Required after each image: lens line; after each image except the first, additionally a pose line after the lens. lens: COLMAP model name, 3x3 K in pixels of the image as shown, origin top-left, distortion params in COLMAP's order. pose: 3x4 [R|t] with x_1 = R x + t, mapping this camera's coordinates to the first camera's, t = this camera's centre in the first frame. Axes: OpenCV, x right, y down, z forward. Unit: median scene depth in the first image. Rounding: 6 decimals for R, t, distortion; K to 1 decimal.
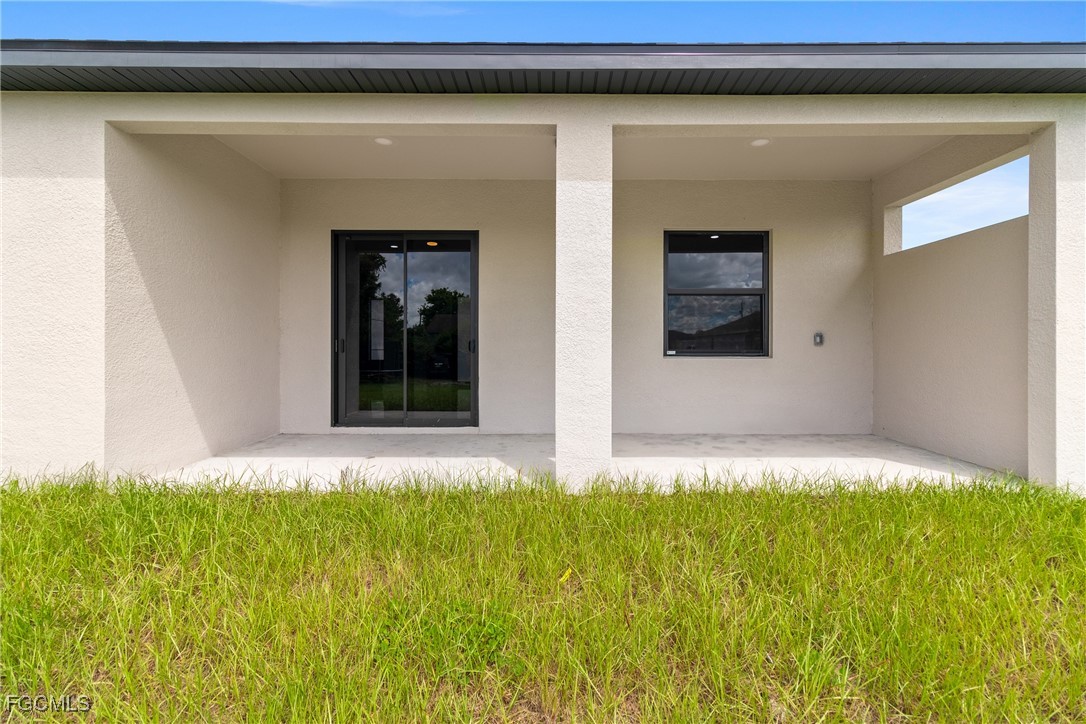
lens RADIAL K [[504.2, 0, 547.7], [0, 504.2, 355.7], [0, 0, 1]] dist [-0.000322, 0.000273]
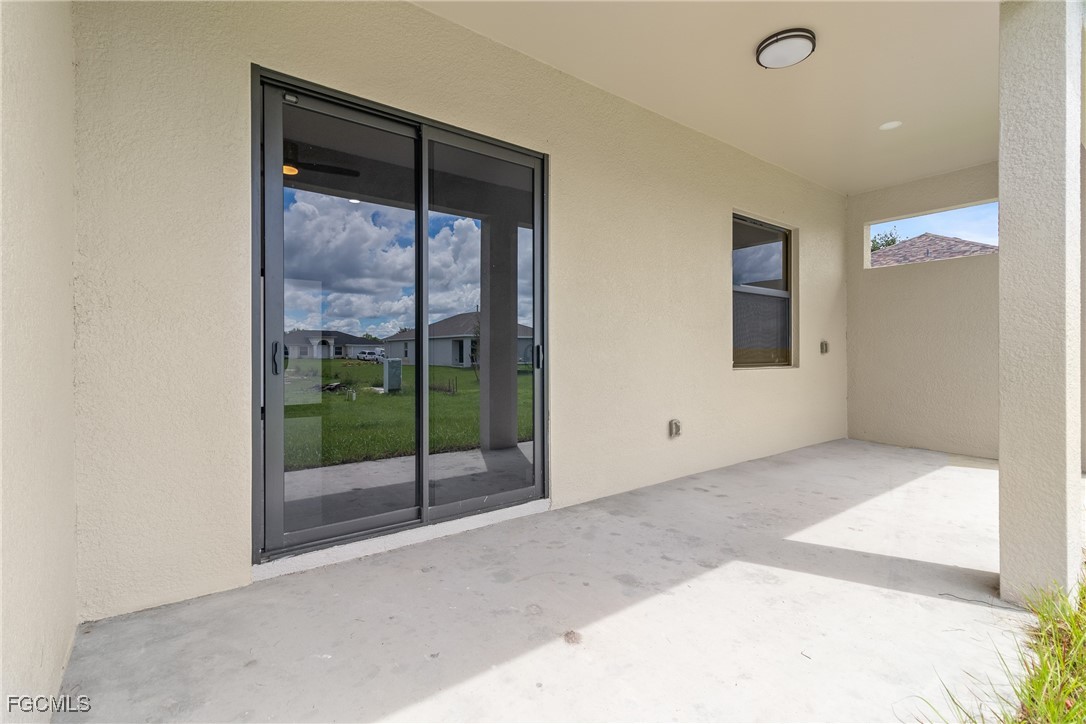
lens RADIAL K [[504.2, 0, 547.7], [0, 504.2, 355.7], [0, 0, 1]] dist [-0.000322, 0.000273]
pose [[0.790843, -0.002638, 0.612013, -0.492265], [0.003007, 0.999995, 0.000424, -0.018365], [-0.612011, 0.001505, 0.790847, 0.545568]]
